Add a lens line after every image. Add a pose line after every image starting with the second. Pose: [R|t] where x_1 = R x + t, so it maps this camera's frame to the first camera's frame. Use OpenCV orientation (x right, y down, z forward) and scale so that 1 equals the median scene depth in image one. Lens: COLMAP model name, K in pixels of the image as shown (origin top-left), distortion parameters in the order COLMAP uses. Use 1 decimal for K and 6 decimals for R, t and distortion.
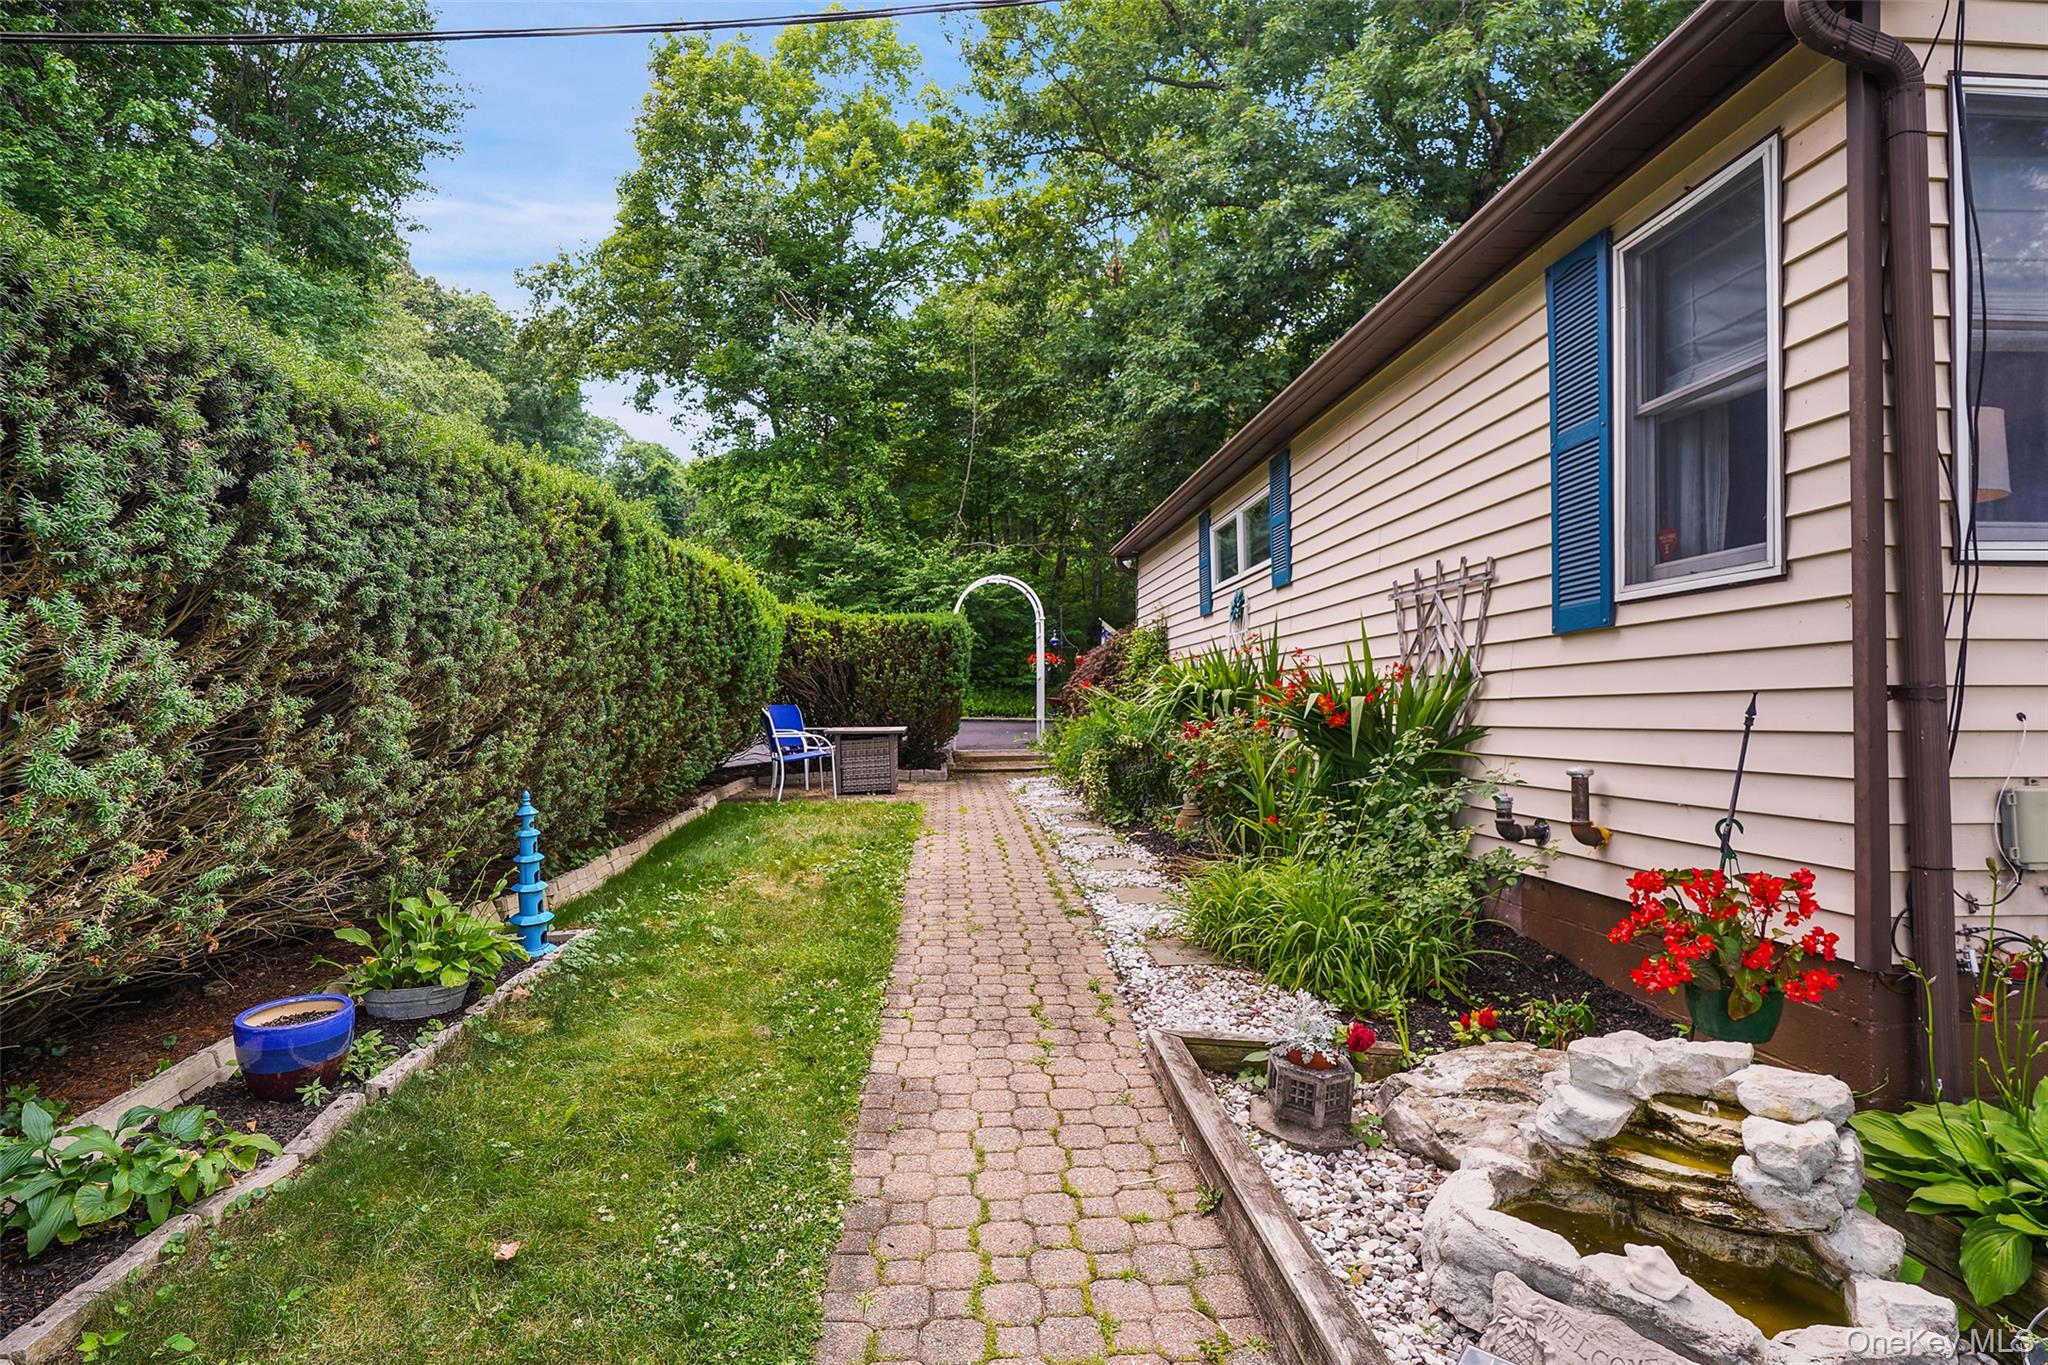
lens RADIAL K [[1024.3, 0, 1027.2], [0, 1024.3, 709.1], [0, 0, 1]] dist [-0.000719, -0.000168]
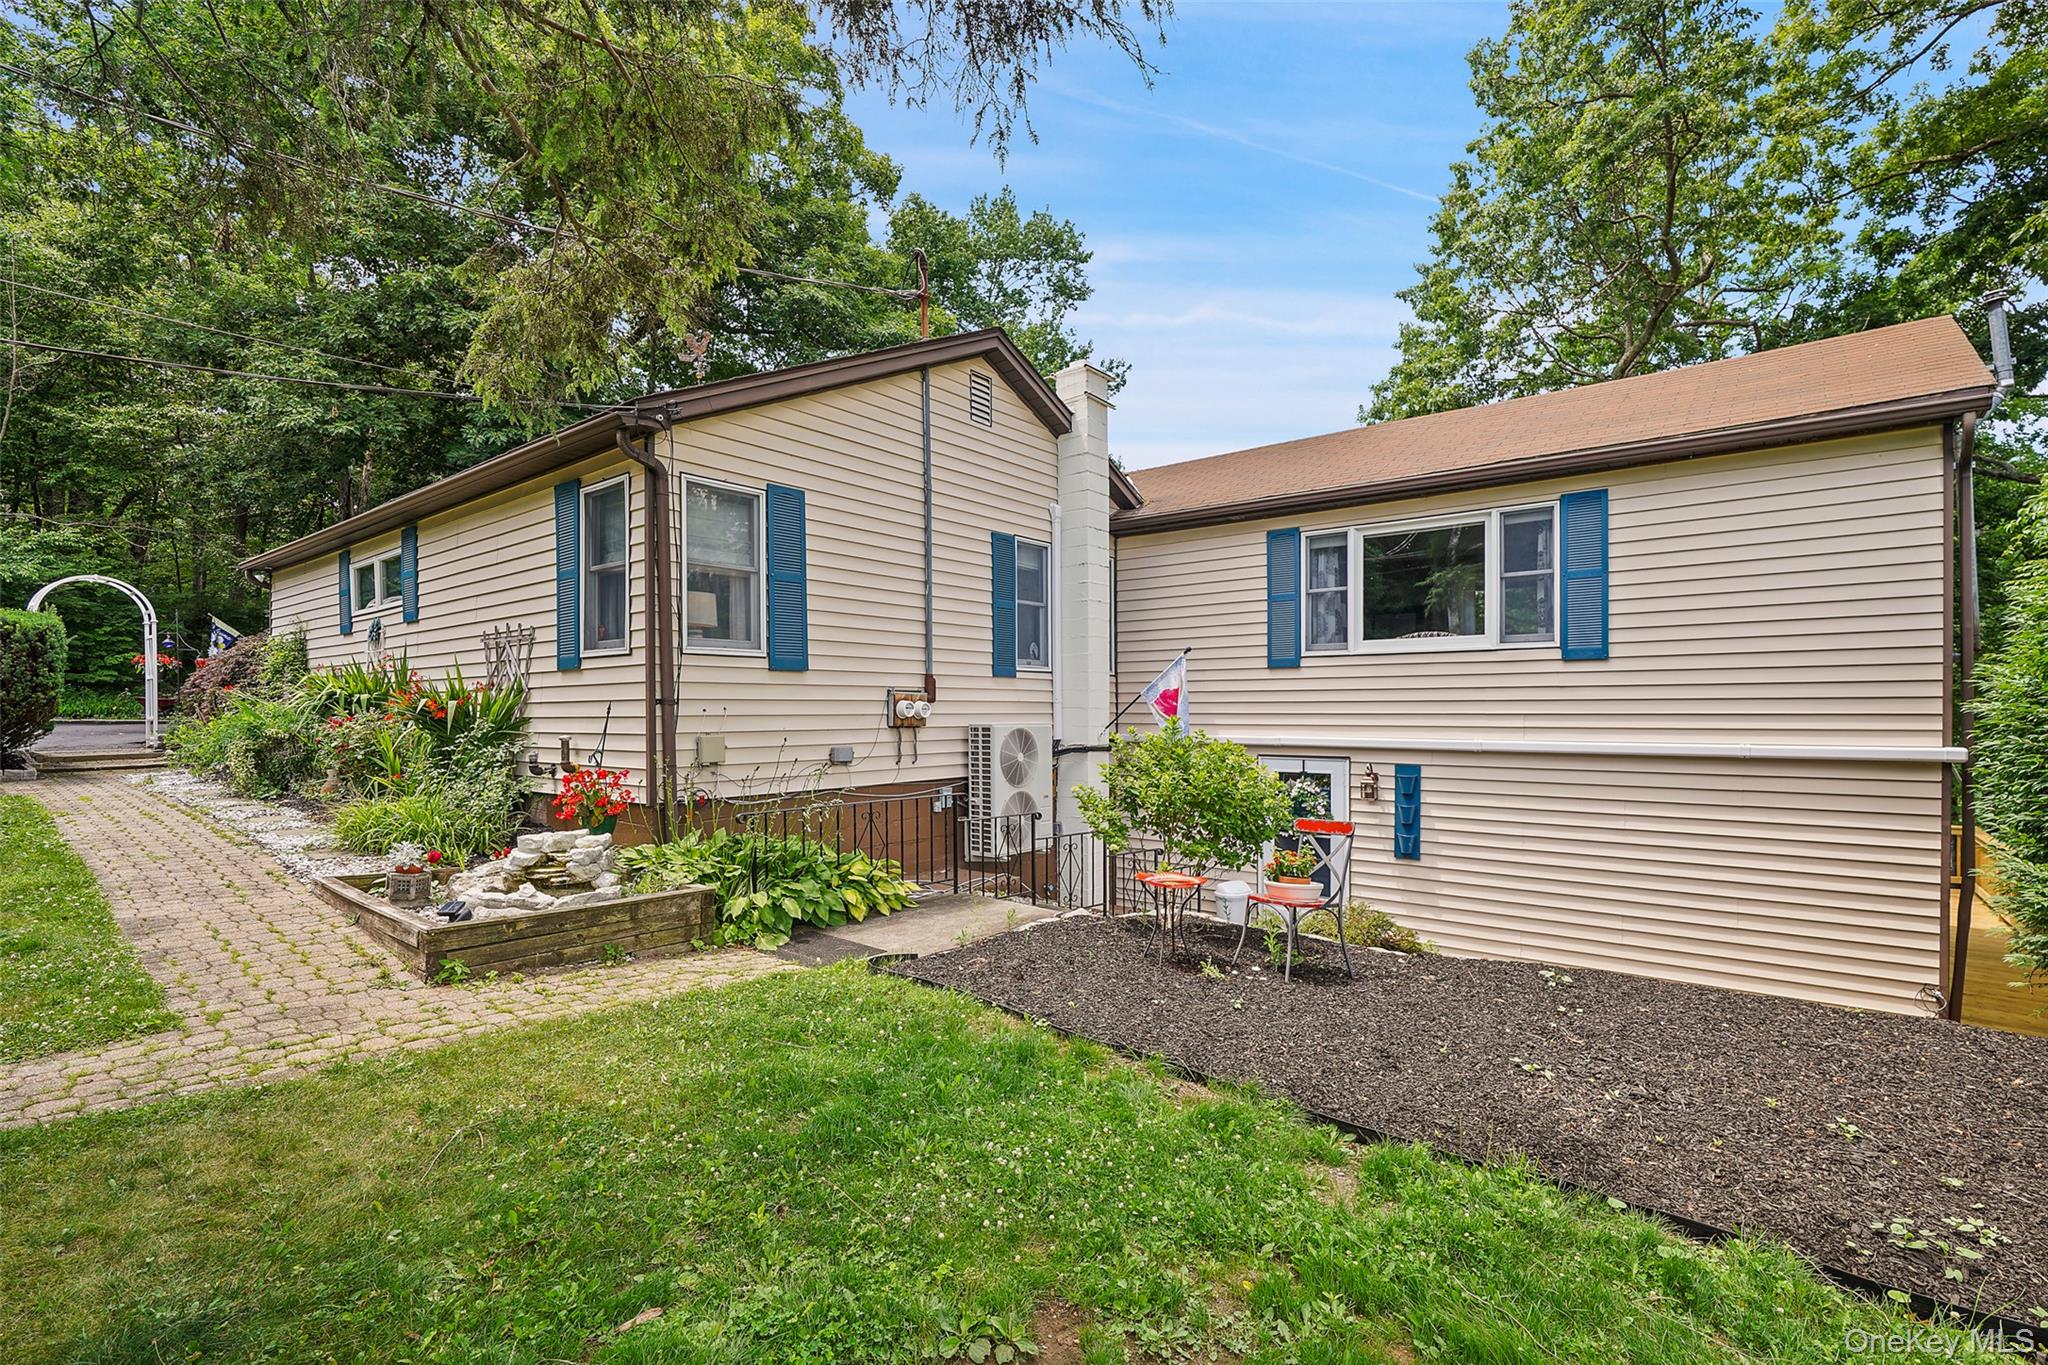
lens RADIAL K [[934.7, 0, 1015.3], [0, 934.7, 710.1], [0, 0, 1]] dist [-0.023548, 0.010194]
pose [[0.695445, -0.000869, 0.718579, -0.093040], [0.000515, 1.000000, 0.000711, 0.001839], [-0.718579, -0.000125, 0.695445, -0.501876]]
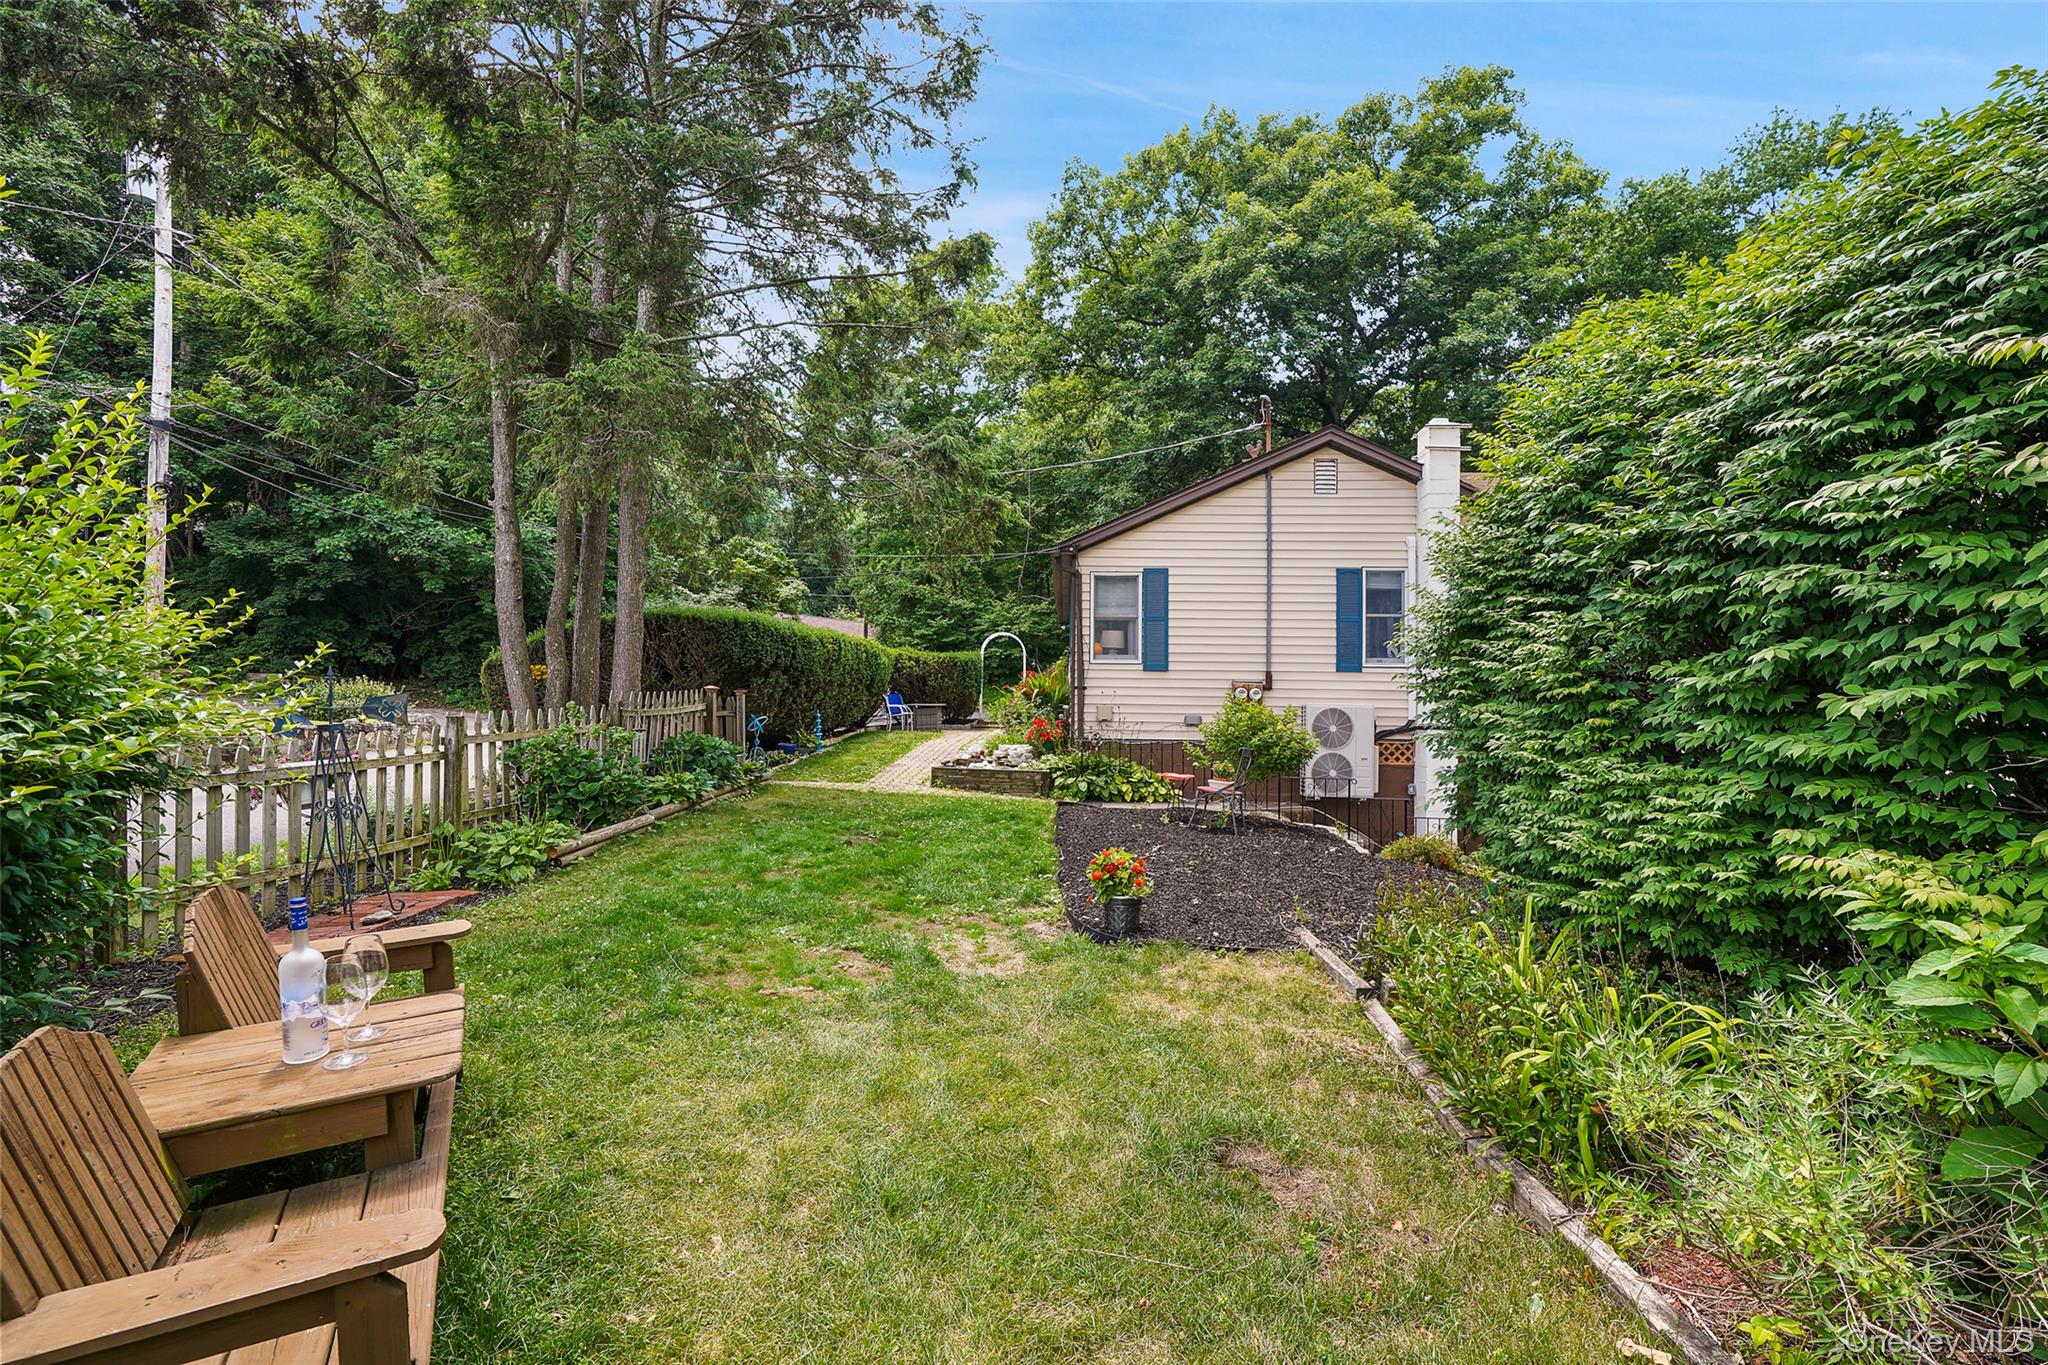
lens RADIAL K [[924.7, 0, 1024.0], [0, 924.7, 682.5], [0, 0, 1]] dist [-0.000674, -0.000146]
pose [[0.991537, 0.009946, -0.129446, 0.450256], [-0.013716, 0.999506, -0.028268, 0.036483], [0.129101, 0.029804, 0.991183, -1.433814]]
